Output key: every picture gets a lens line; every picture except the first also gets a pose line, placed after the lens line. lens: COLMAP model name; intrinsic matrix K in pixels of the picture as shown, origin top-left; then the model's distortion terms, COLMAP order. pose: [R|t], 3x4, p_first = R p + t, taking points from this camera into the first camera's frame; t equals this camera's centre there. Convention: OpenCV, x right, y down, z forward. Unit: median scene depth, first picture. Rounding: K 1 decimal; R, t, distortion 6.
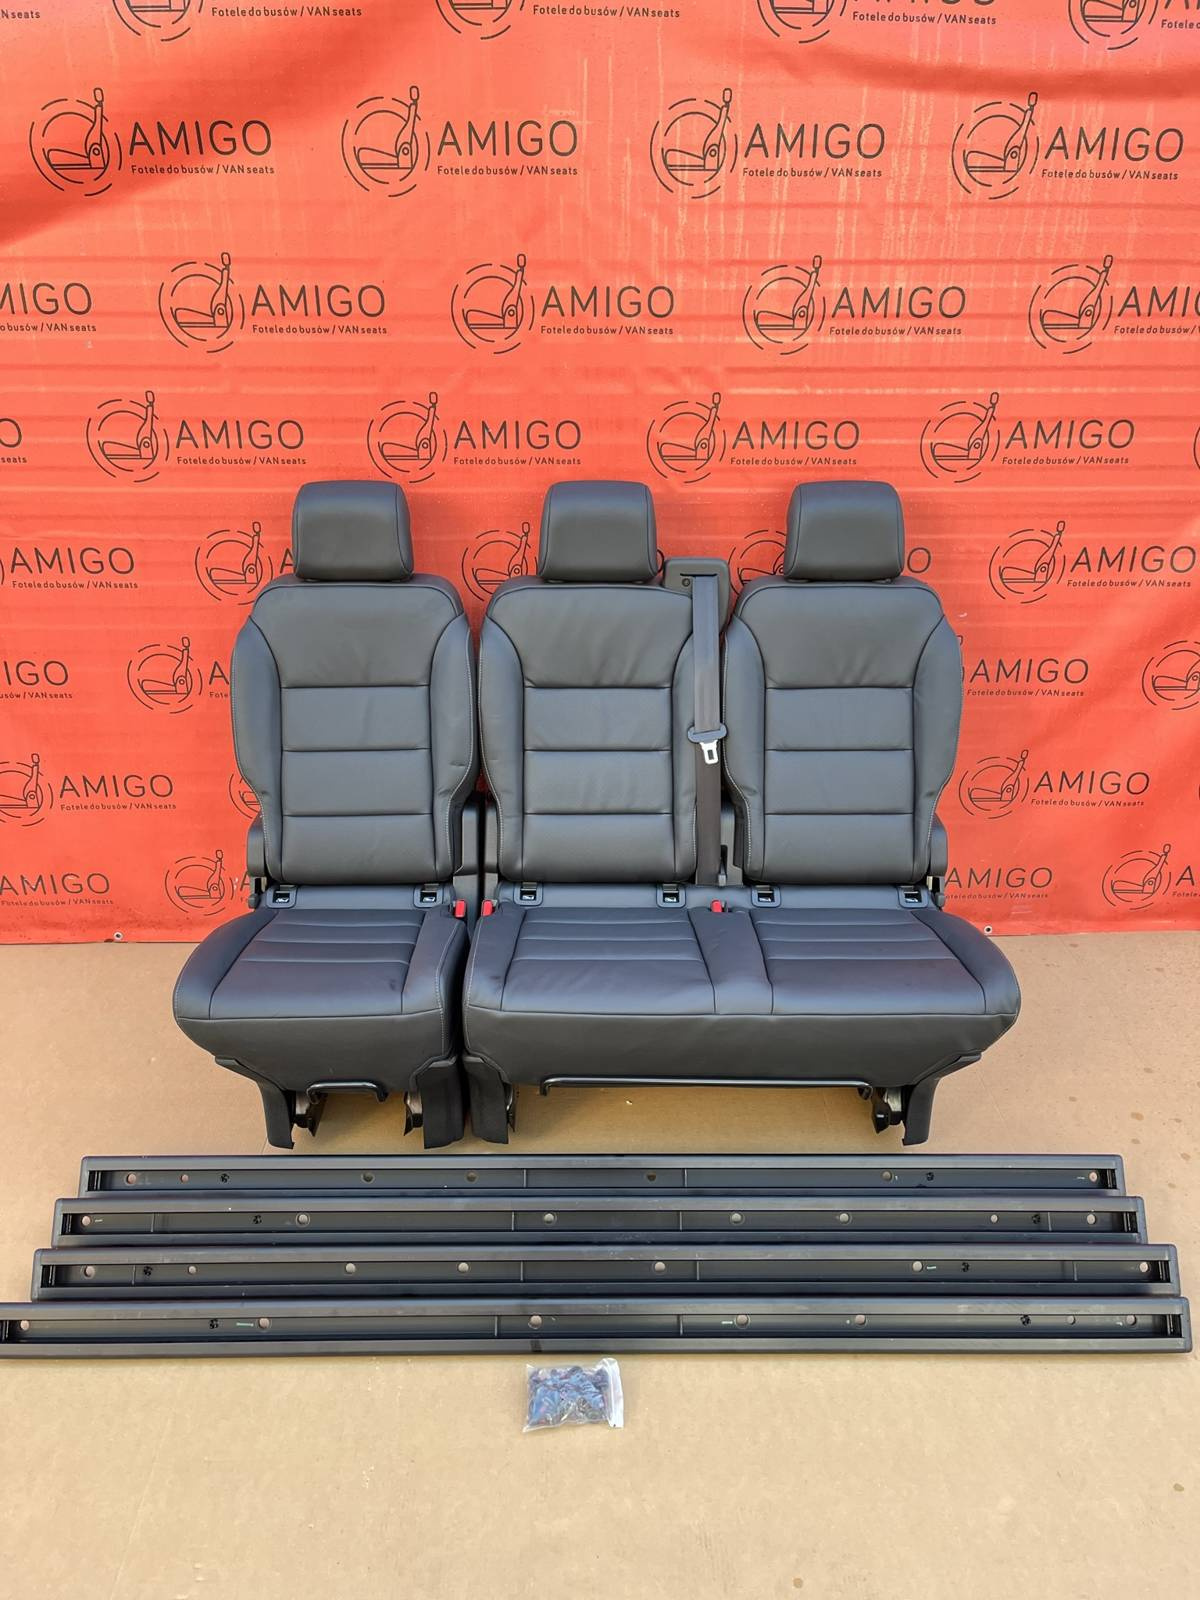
lens RADIAL K [[1204.5, 0, 595.0], [0, 1204.5, 806.7], [0, 0, 1]] dist [0.055831, -0.084838]
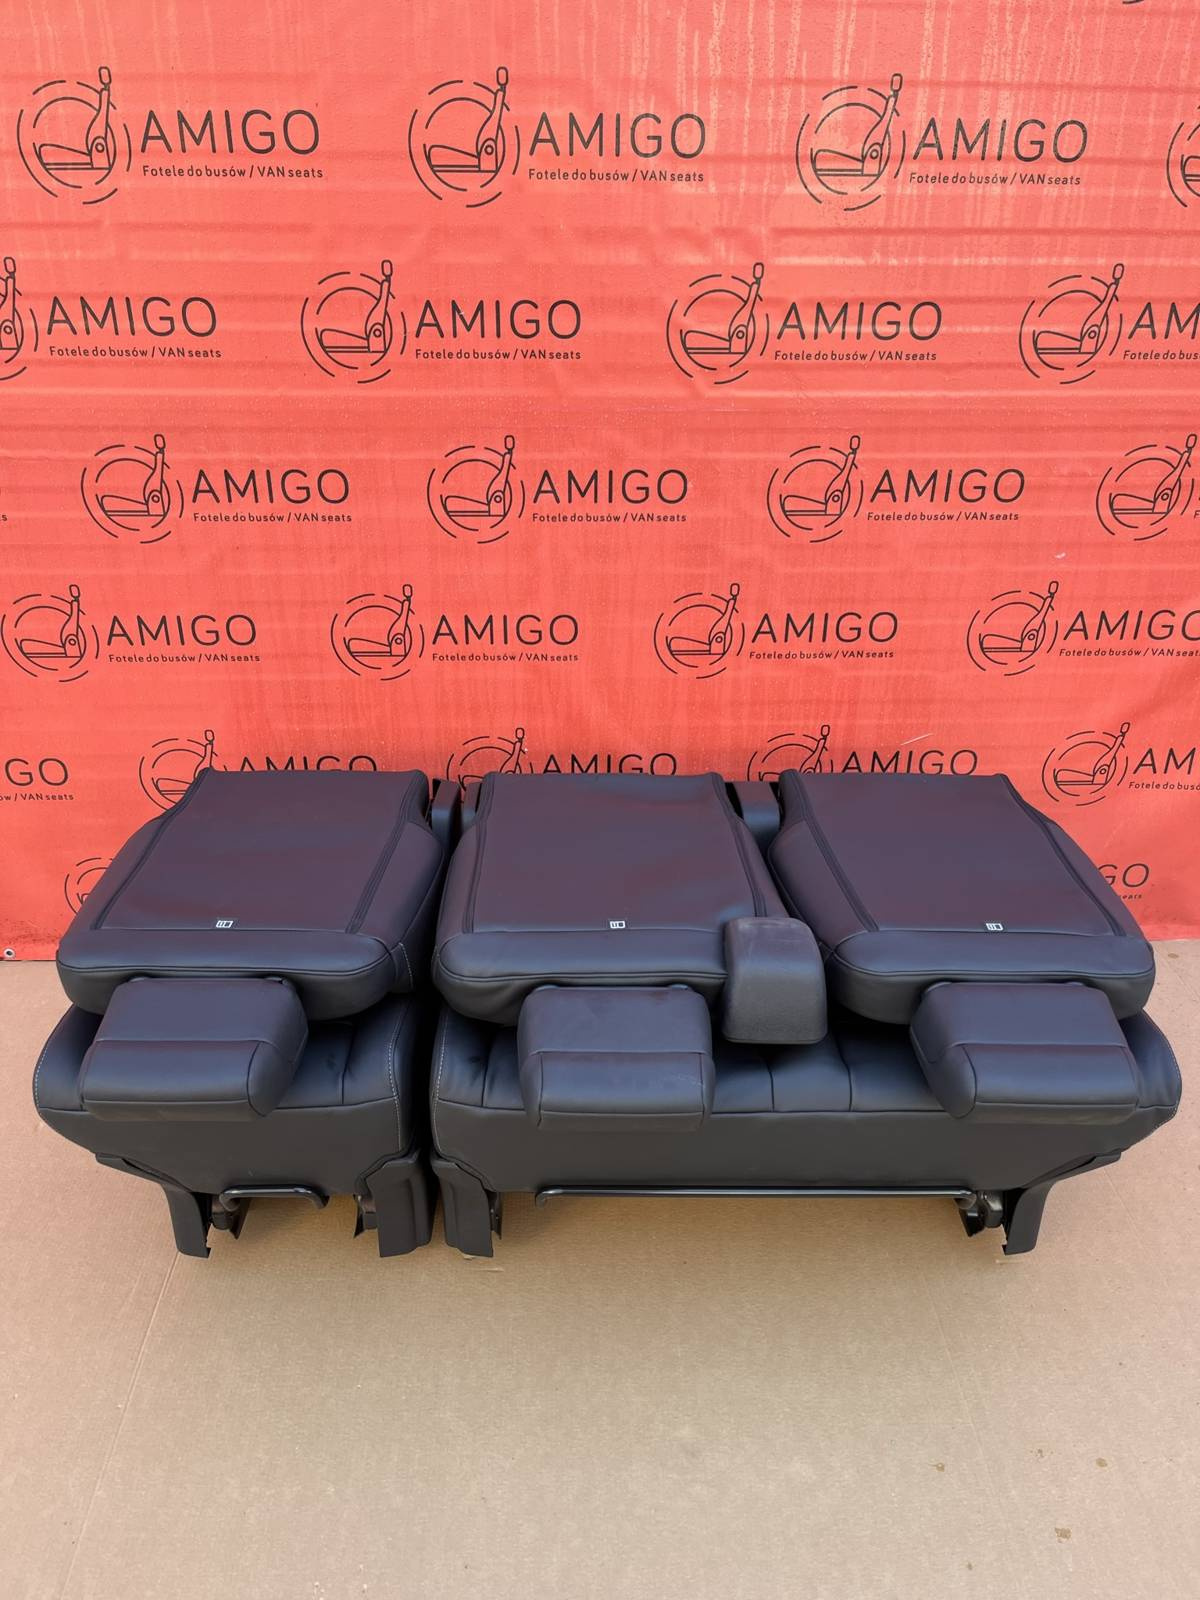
lens RADIAL K [[1204.5, 0, 596.2], [0, 1204.5, 802.7], [0, 0, 1]] dist [0.055831, -0.084838]
pose [[0.999797, -0.004814, 0.019556, -0.018481], [0.003898, 0.998905, 0.046613, -0.037201], [-0.019759, -0.046528, 0.998722, 0.219102]]
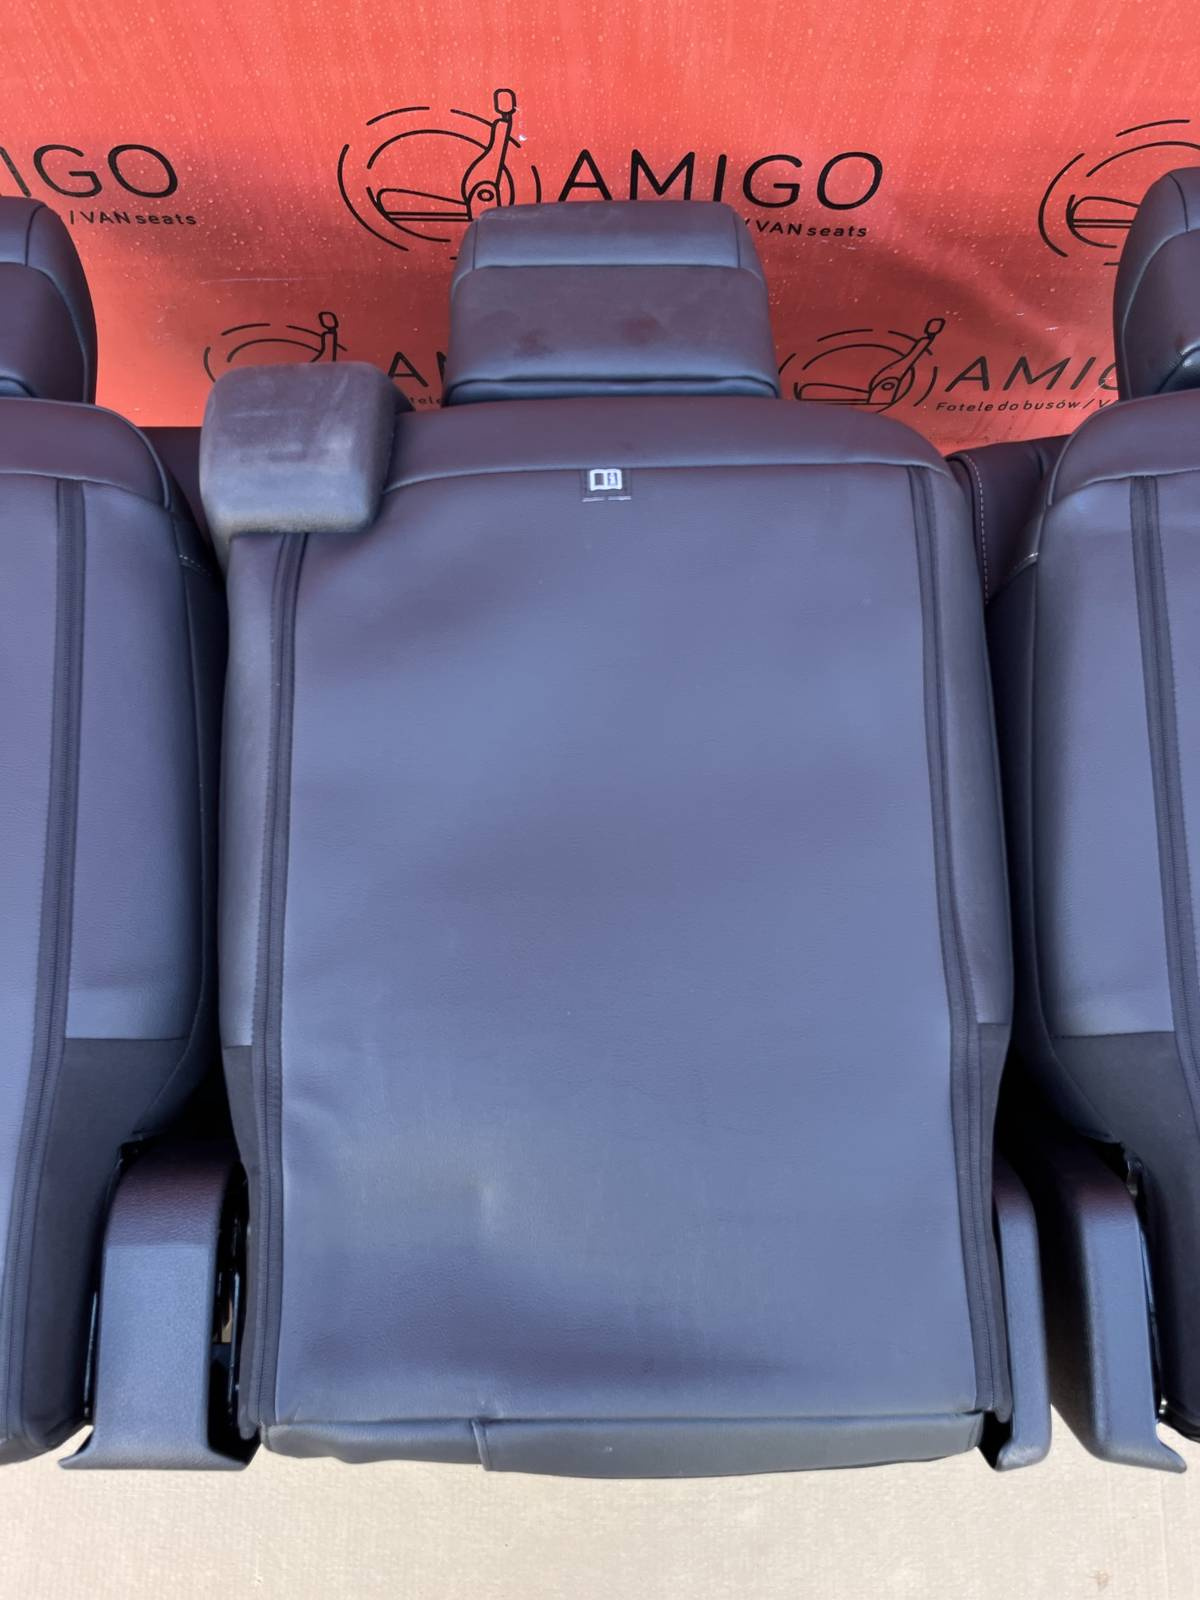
lens RADIAL K [[1204.5, 0, 595.0], [0, 1204.5, 793.1], [0, 0, 1]] dist [0.055831, -0.084838]
pose [[0.999606, 0.026952, -0.007888, -0.022339], [-0.011848, 0.659427, 0.751675, -0.184037], [0.025461, -0.751285, 0.659487, 0.725943]]
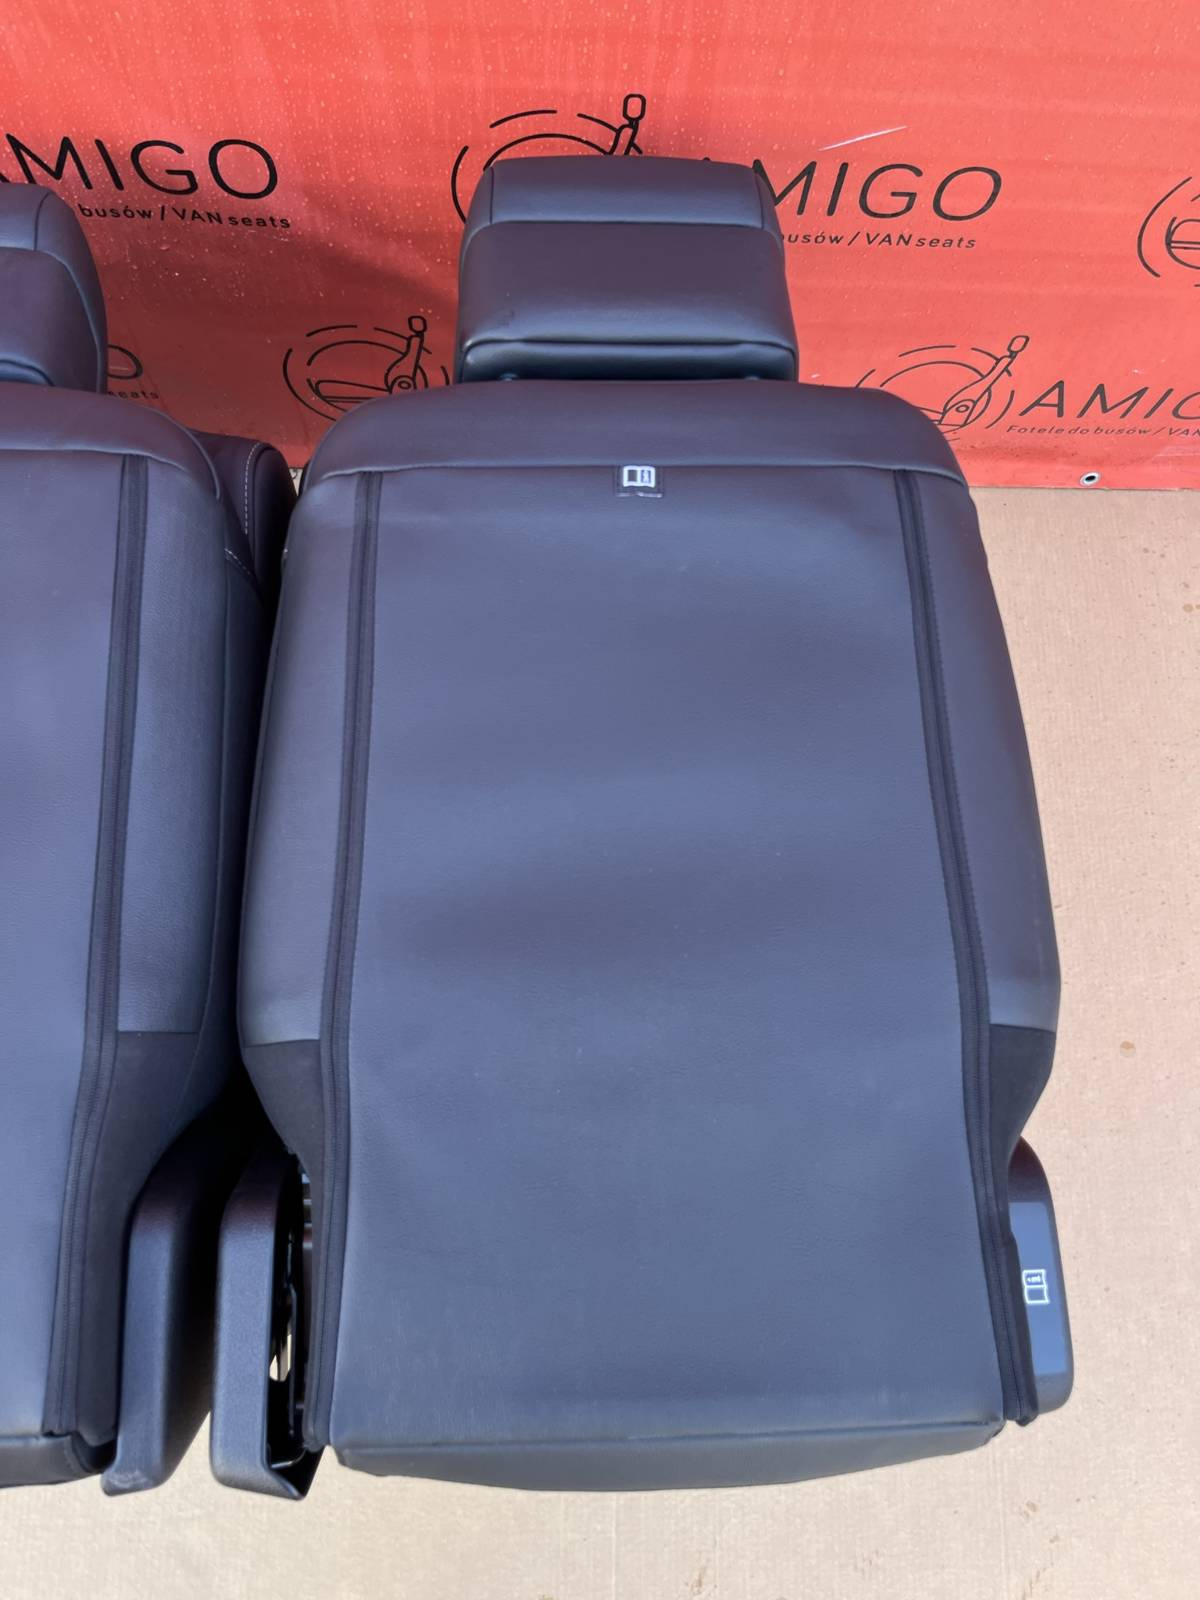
lens RADIAL K [[1204.5, 0, 609.6], [0, 1204.5, 787.8], [0, 0, 1]] dist [0.055831, -0.084838]
pose [[0.998944, 0.036951, 0.027286, 0.162179], [-0.044978, 0.666278, 0.744345, -0.181549], [0.009324, -0.744787, 0.667237, 0.734062]]
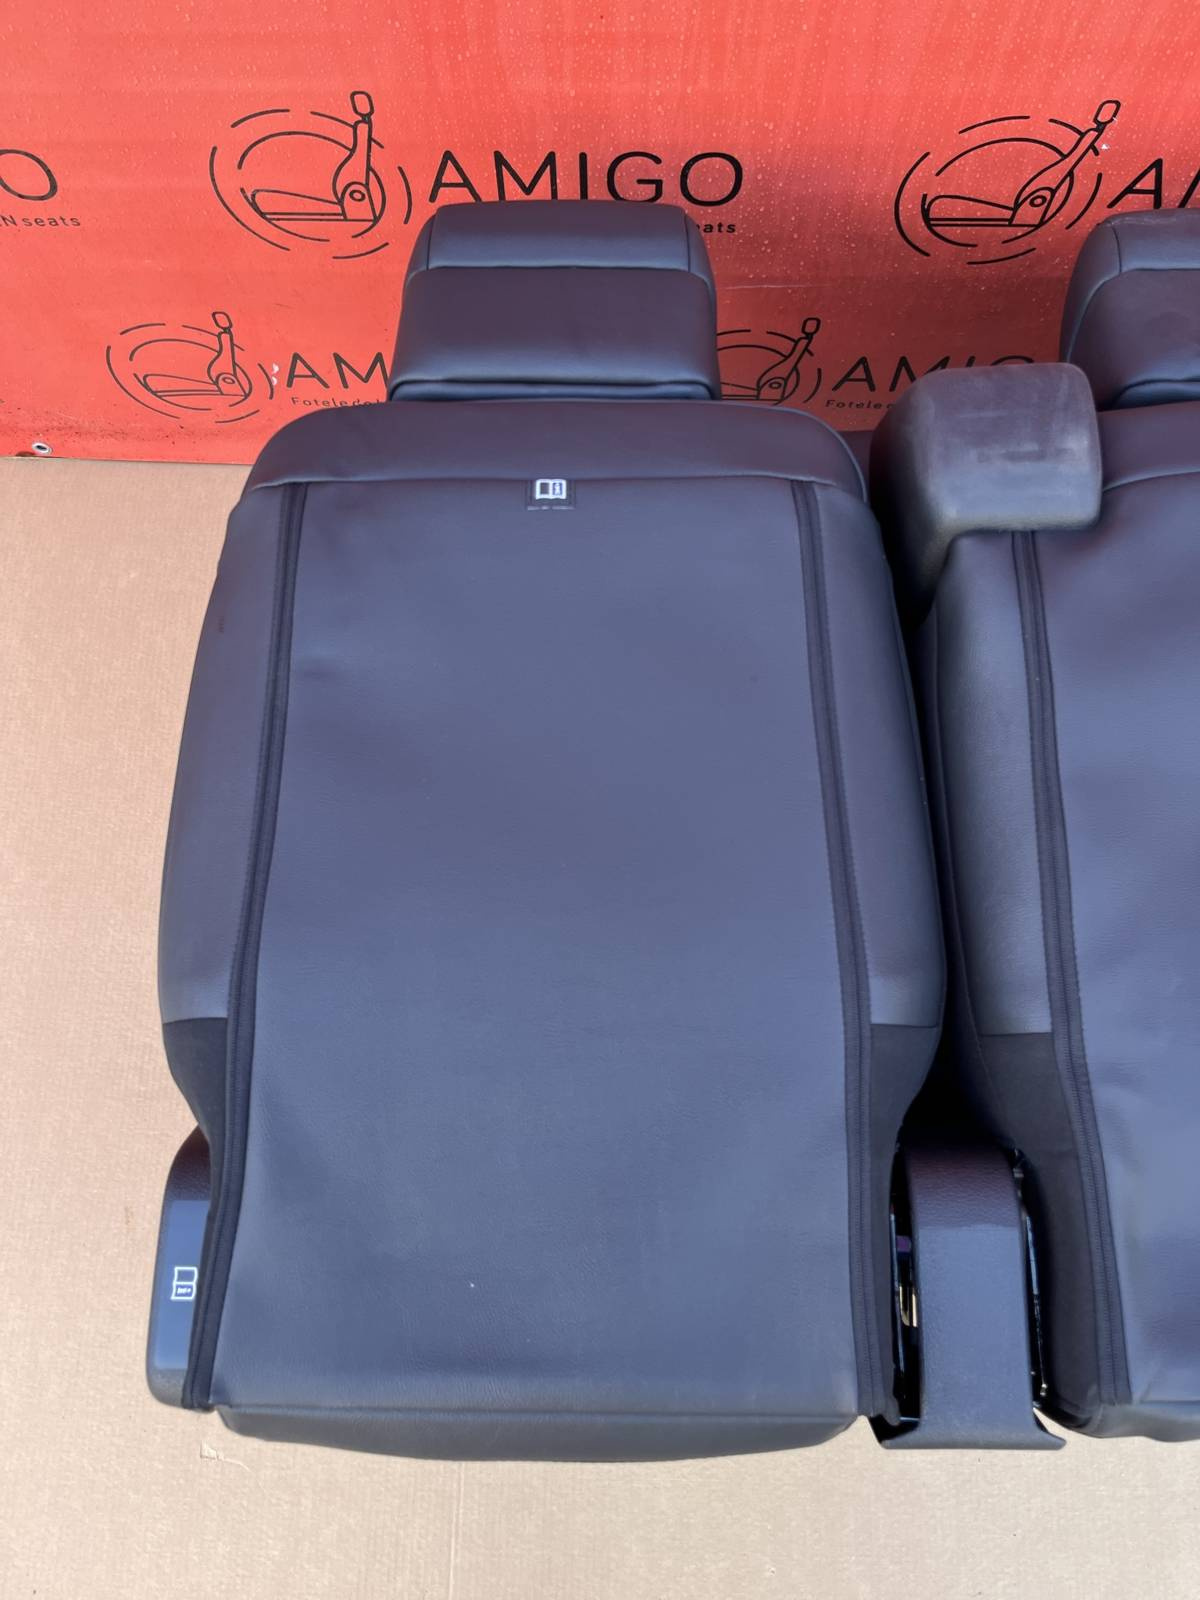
lens RADIAL K [[1204.5, 0, 588.9], [0, 1204.5, 795.6], [0, 0, 1]] dist [0.055831, -0.084838]
pose [[0.999397, 0.027912, -0.020632, -0.202207], [-0.003068, 0.663127, 0.748500, -0.184576], [0.034574, -0.747986, 0.662813, 0.713813]]
